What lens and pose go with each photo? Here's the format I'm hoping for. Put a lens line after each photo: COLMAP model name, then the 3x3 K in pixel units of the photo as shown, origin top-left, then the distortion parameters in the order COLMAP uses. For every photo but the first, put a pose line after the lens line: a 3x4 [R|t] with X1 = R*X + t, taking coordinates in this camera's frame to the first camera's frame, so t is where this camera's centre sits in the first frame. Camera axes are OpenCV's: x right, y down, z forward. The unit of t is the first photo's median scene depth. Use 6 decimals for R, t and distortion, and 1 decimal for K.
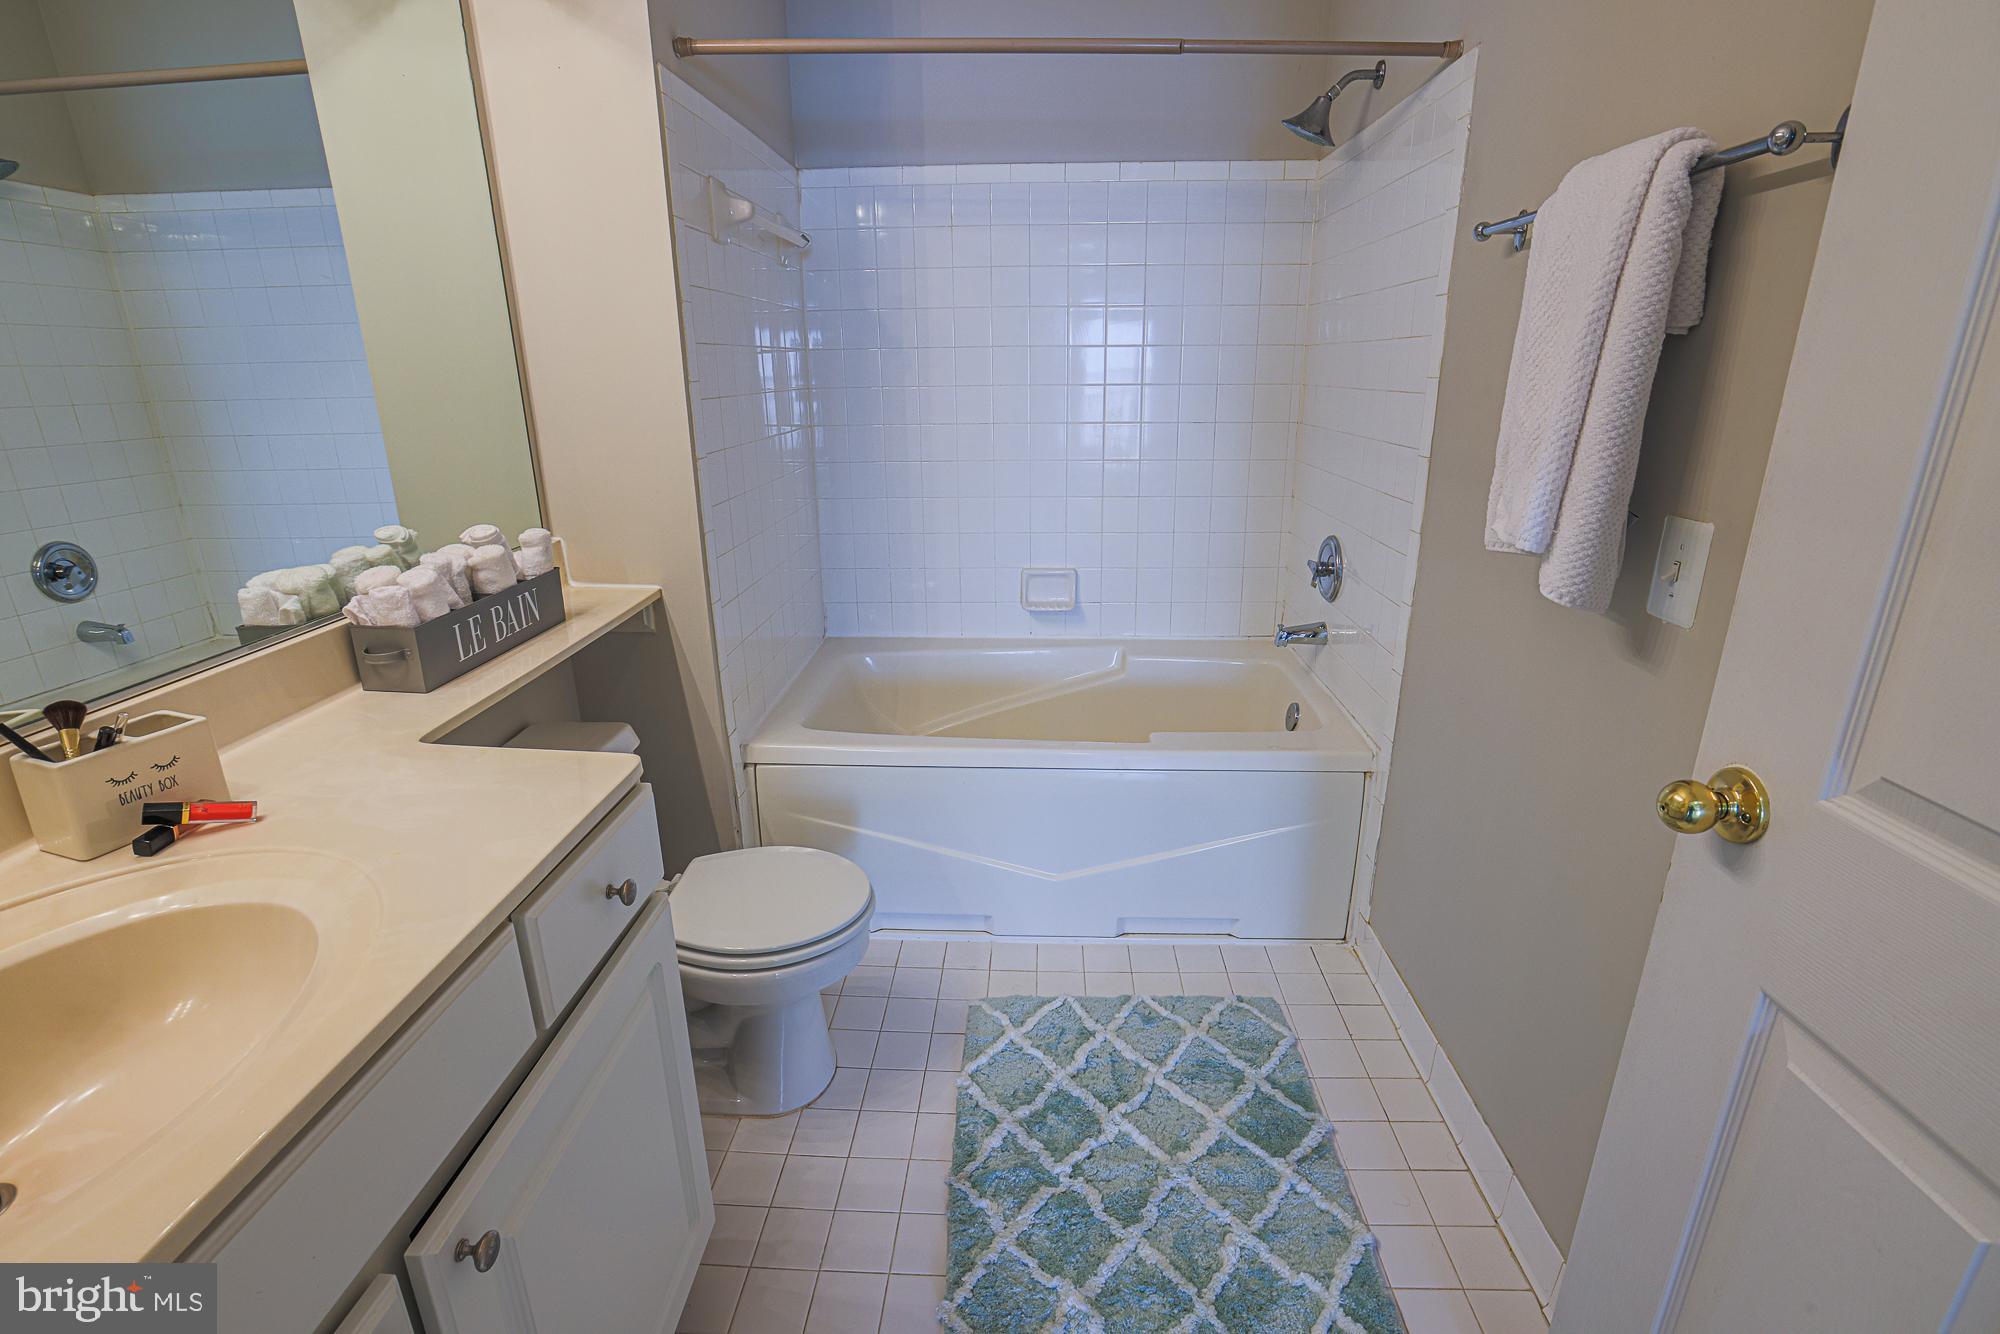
lens RADIAL K [[929.5, 0, 1019.2], [0, 929.5, 666.0], [0, 0, 1]] dist [-0.057553, 0.022160]
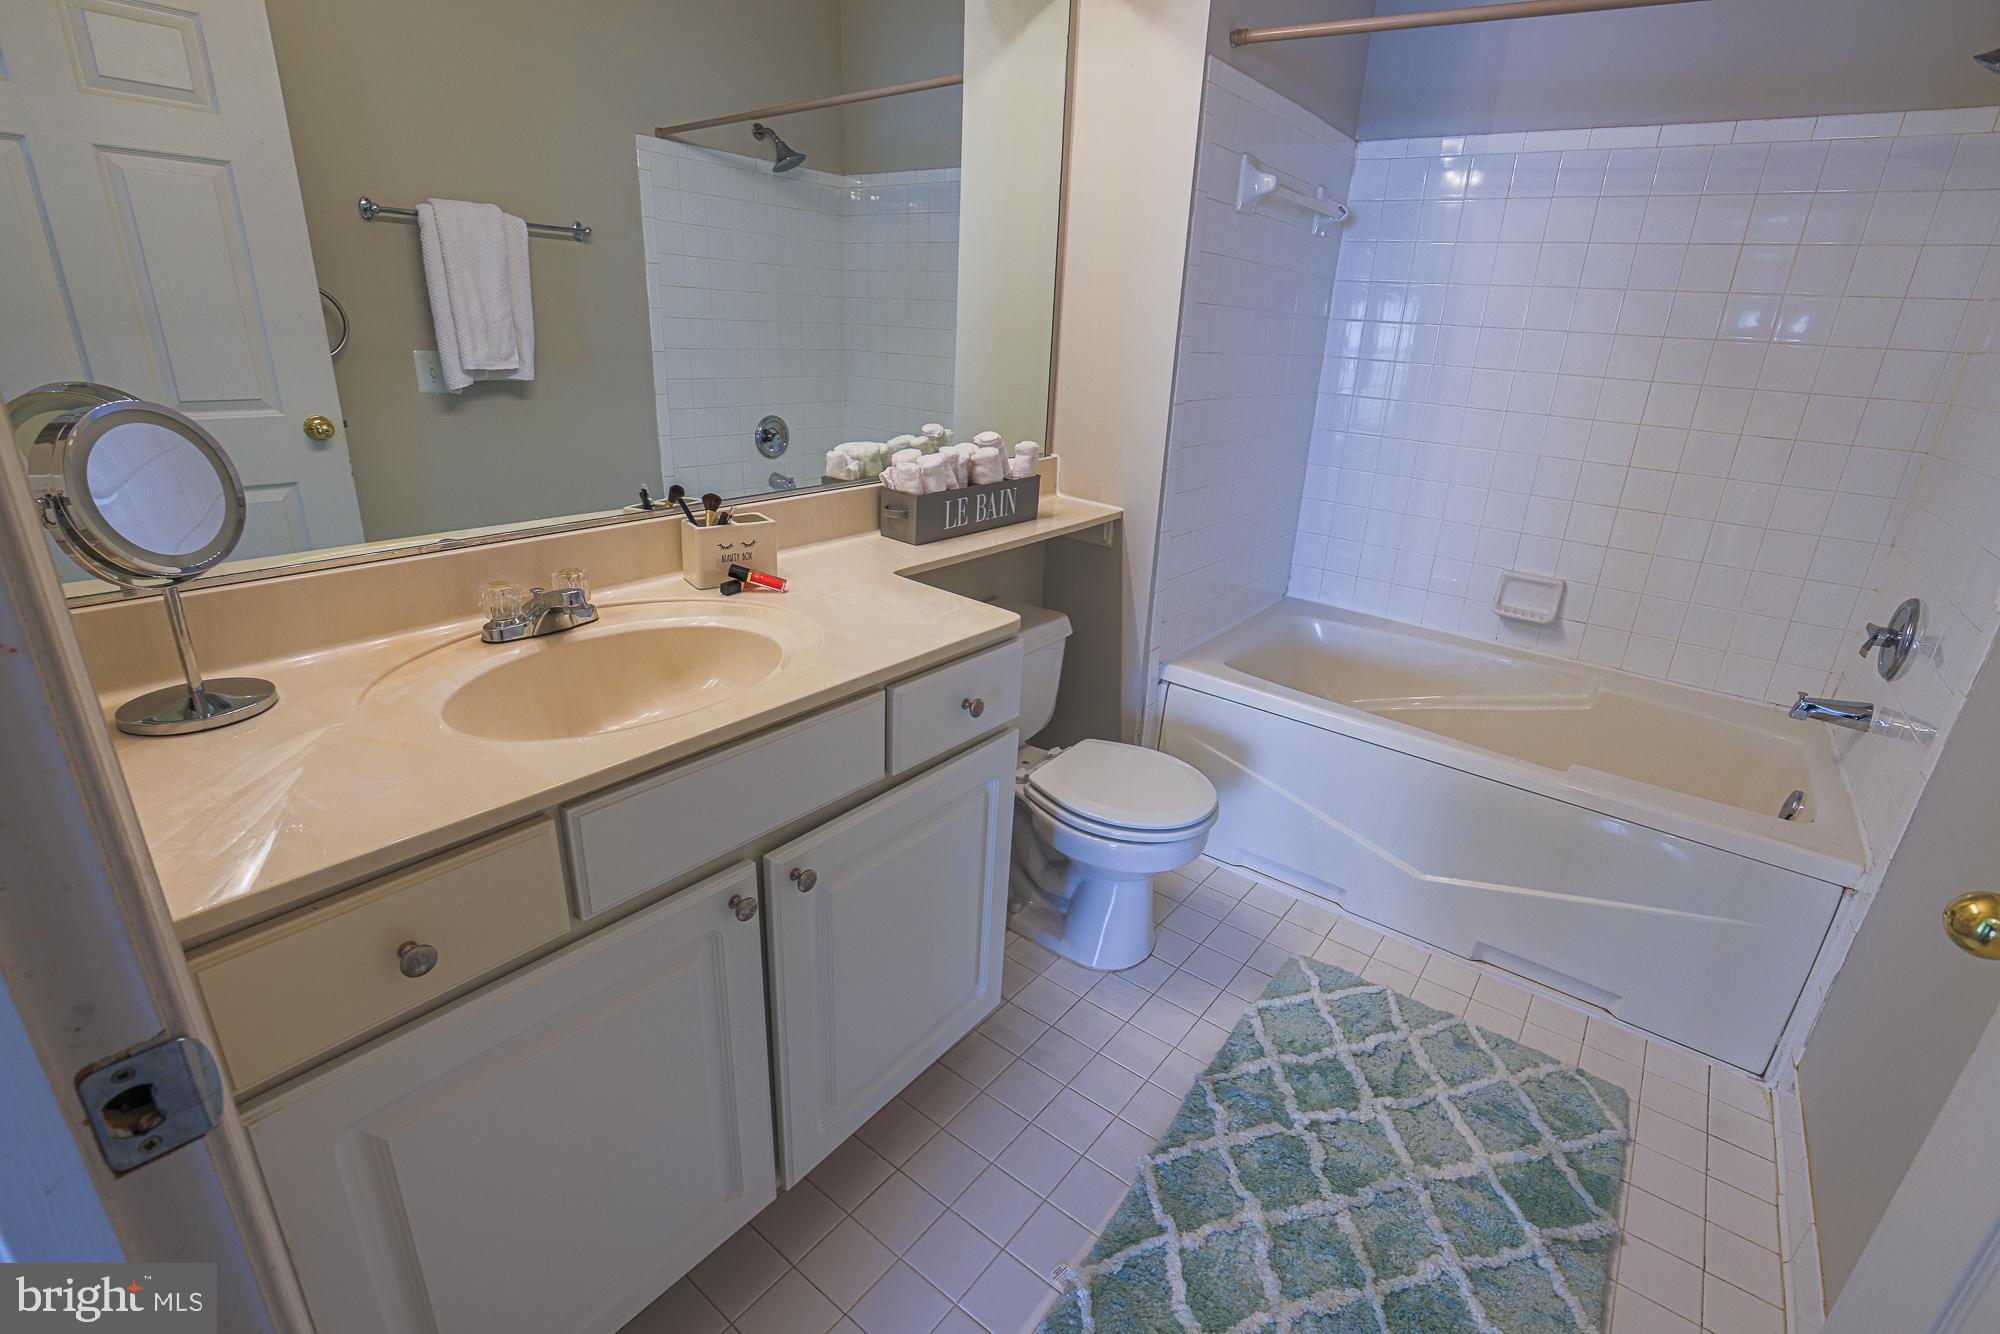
lens RADIAL K [[934.2, 0, 1013.1], [0, 934.2, 665.1], [0, 0, 1]] dist [-0.062245, 0.025296]
pose [[0.815515, 0.248840, -0.522507, 0.193589], [-0.233443, 0.967575, 0.096449, 0.027977], [0.529566, 0.043320, 0.847162, -0.075489]]
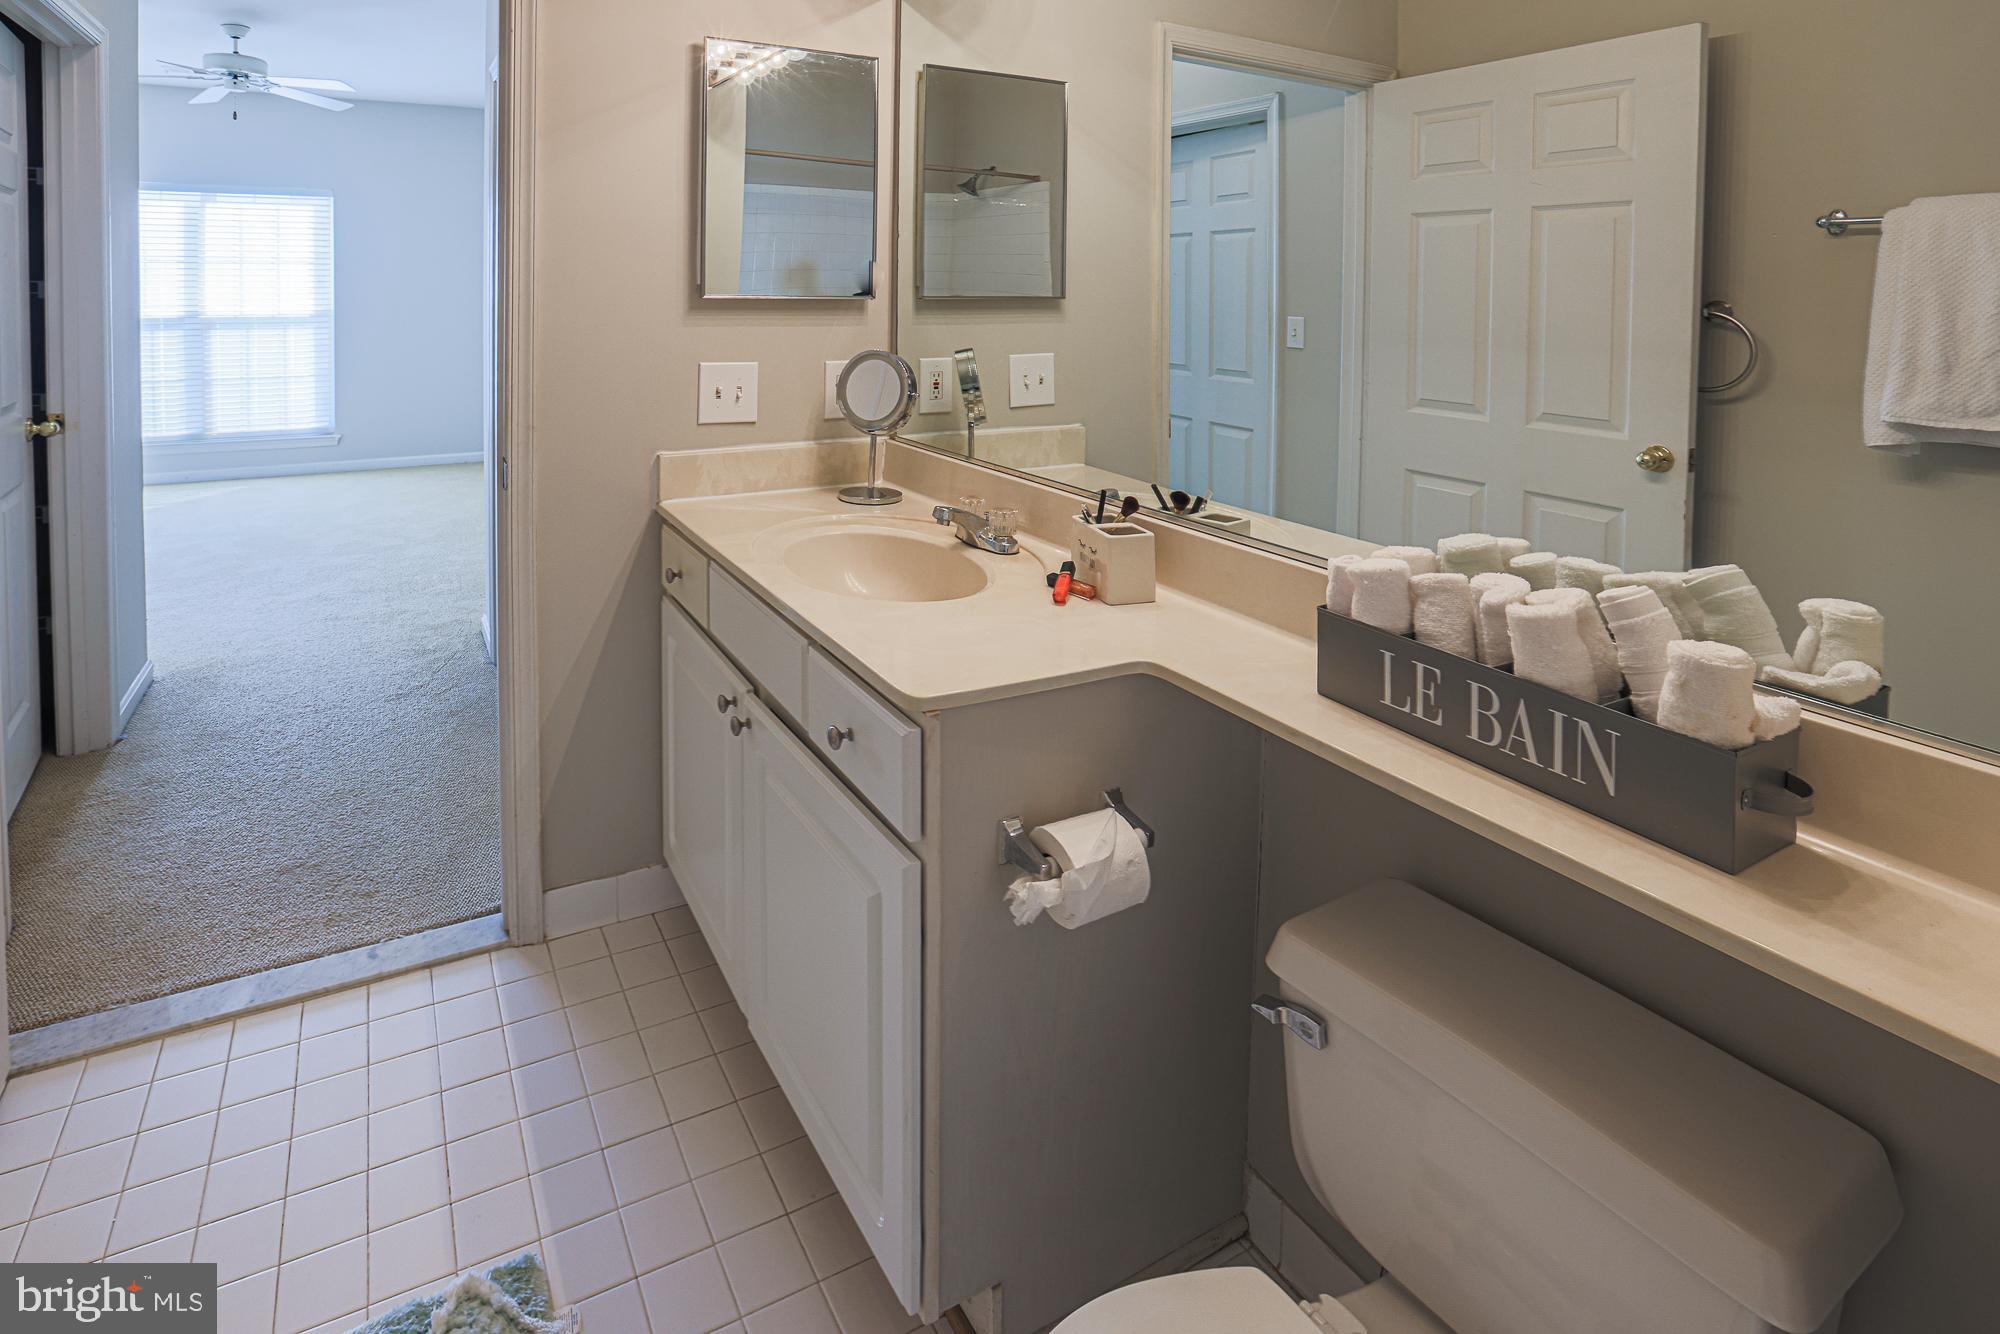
lens RADIAL K [[931.6, 0, 1007.1], [0, 931.6, 653.2], [0, 0, 1]] dist [-0.059403, 0.024247]
pose [[-0.832872, 0.198576, -0.516616, -0.017539], [-0.171901, 0.794445, 0.582501, -0.337322], [0.526094, 0.573955, -0.627535, 1.086789]]
